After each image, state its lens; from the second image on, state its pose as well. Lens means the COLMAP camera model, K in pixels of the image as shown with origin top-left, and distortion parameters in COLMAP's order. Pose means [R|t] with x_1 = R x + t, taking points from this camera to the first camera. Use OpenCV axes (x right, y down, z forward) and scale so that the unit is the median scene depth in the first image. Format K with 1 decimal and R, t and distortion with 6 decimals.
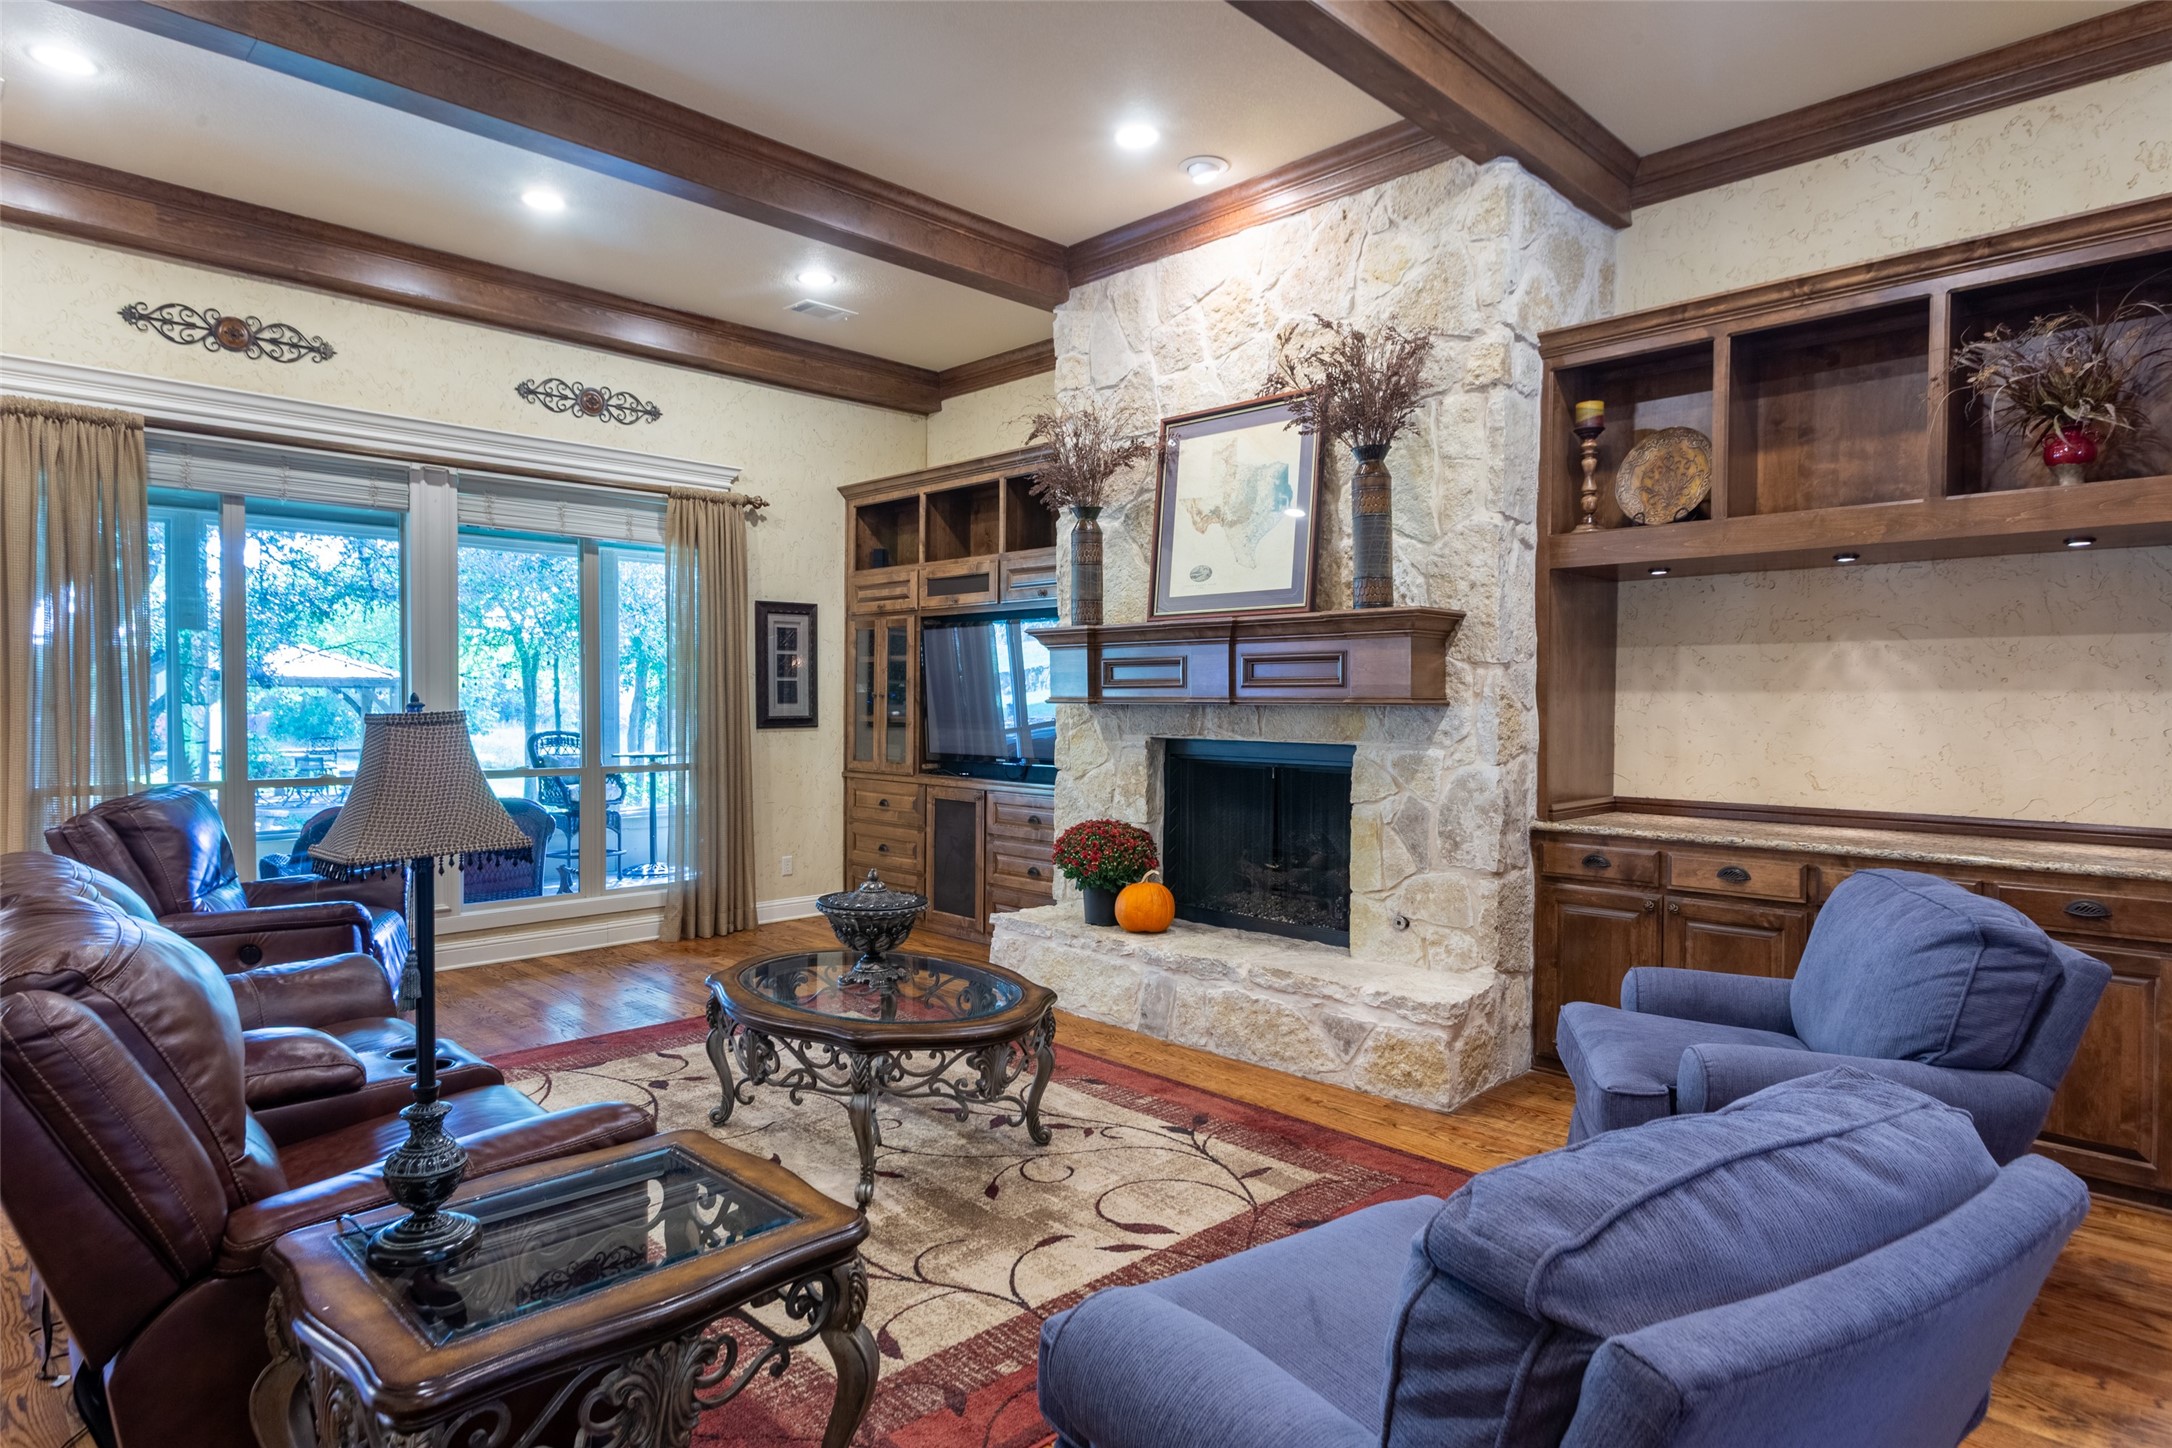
lens RADIAL K [[1200.0, 0, 1077.2], [0, 1200.0, 726.9], [0, 0, 1]] dist [0.000872, 0.002349]
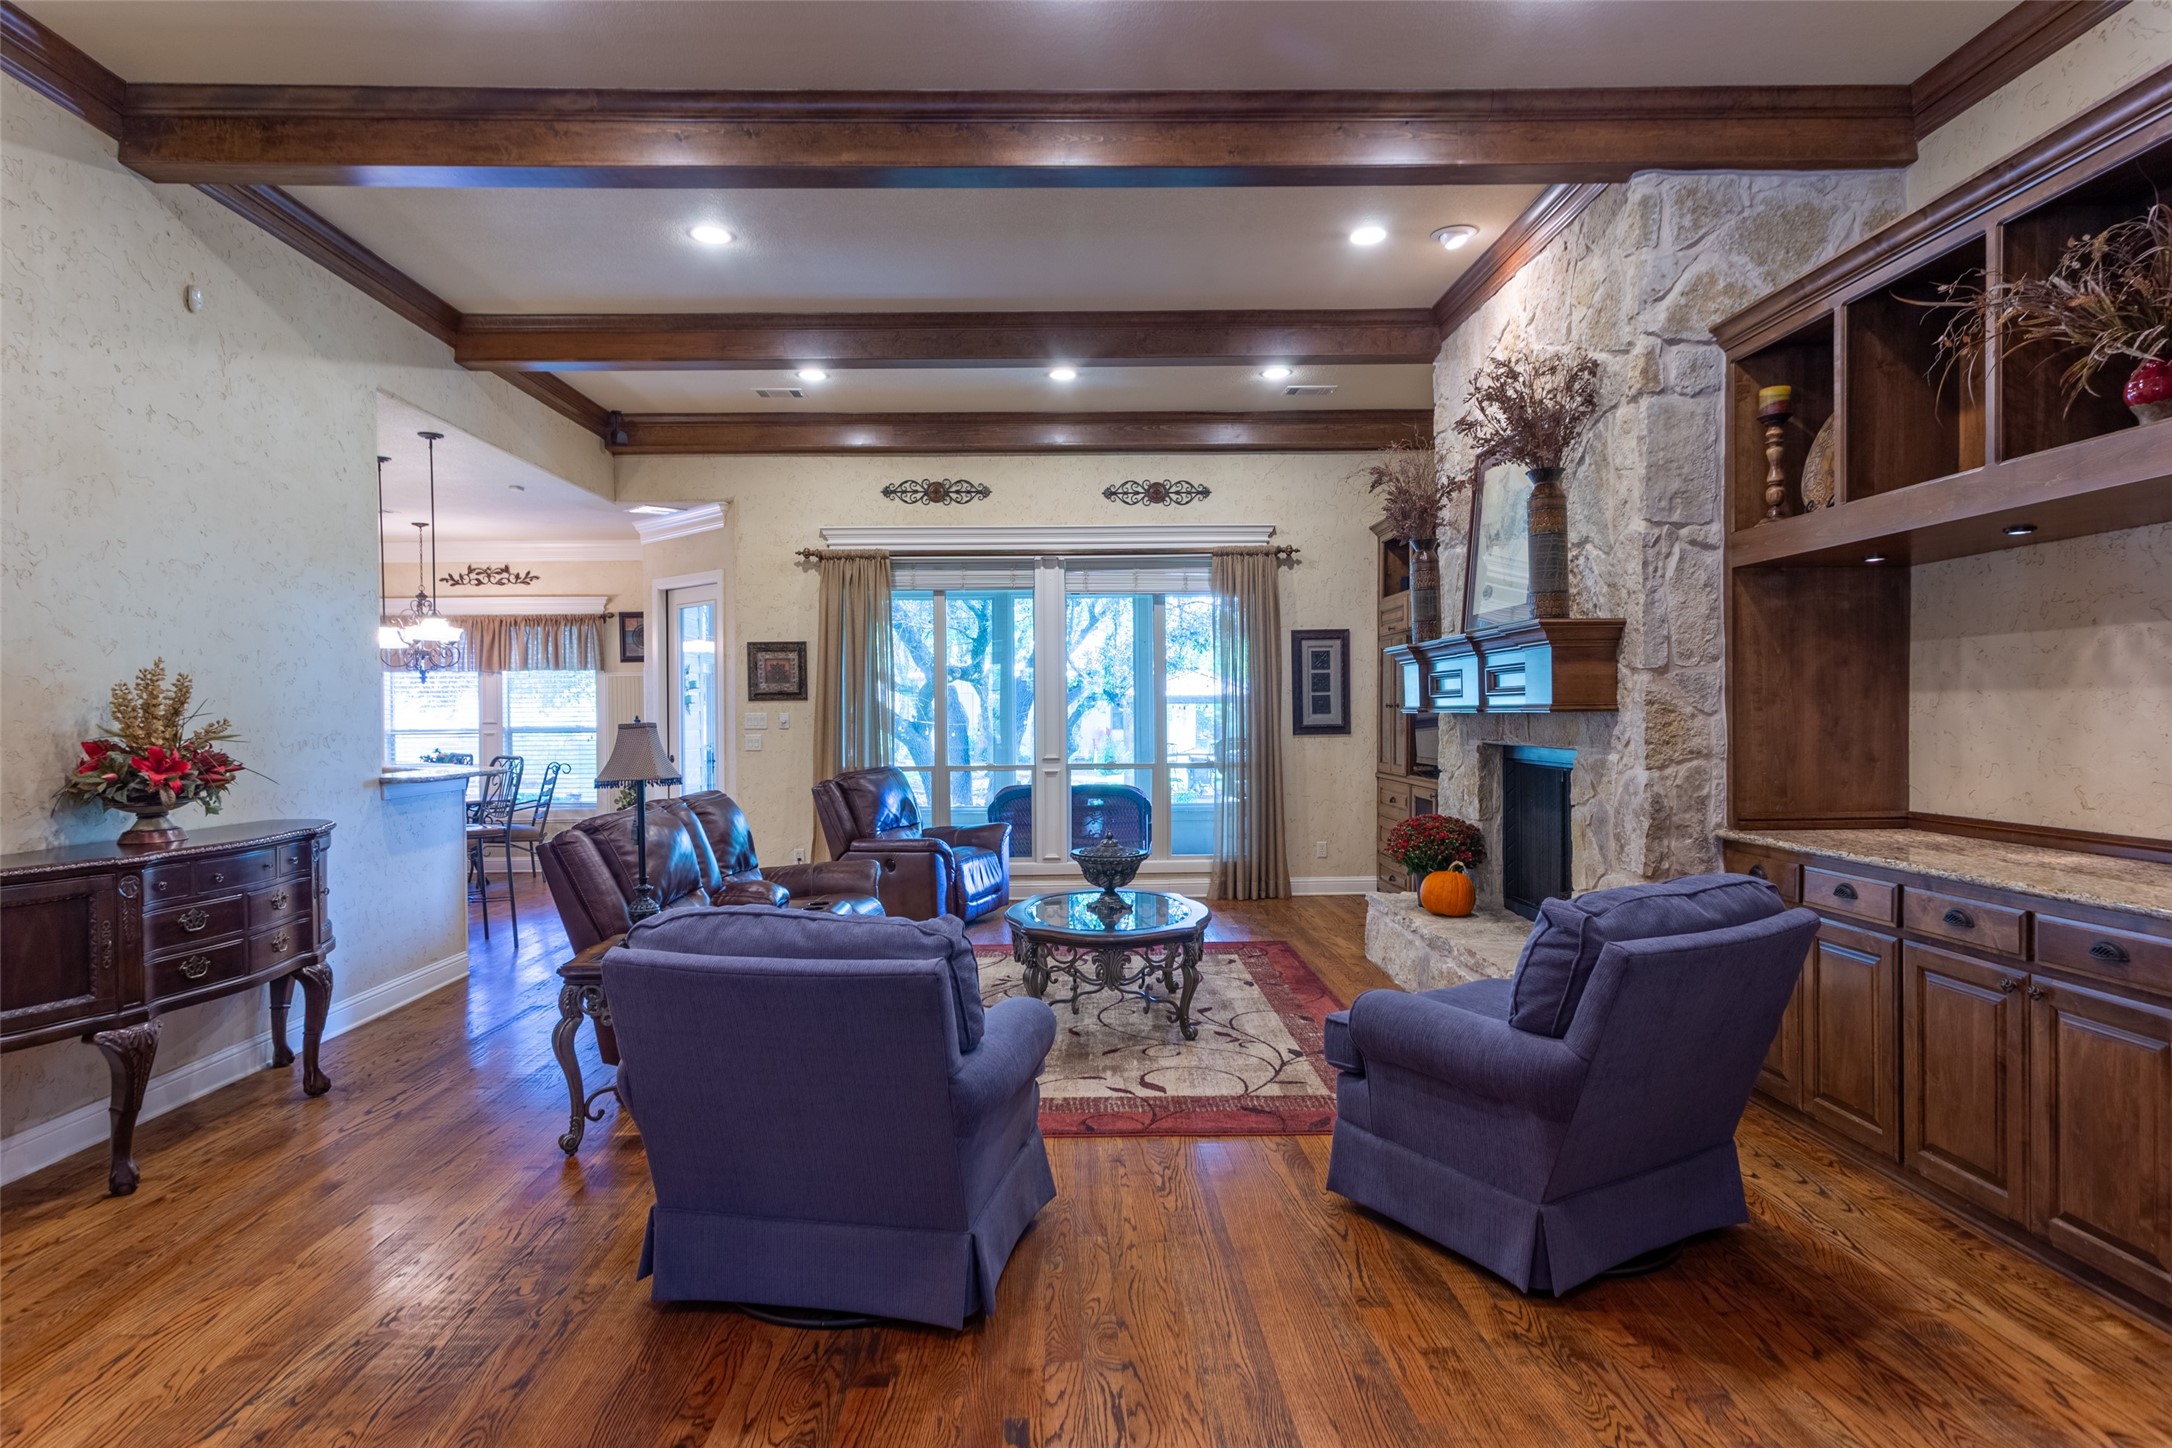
lens RADIAL K [[1200.0, 0, 1077.2], [0, 1200.0, 726.9], [0, 0, 1]] dist [0.000872, 0.002349]
pose [[0.726889, -0.003772, -0.686745, 0.644263], [-0.001614, 0.999973, -0.007200, 0.003905], [0.686754, 0.006342, 0.726863, -0.058568]]
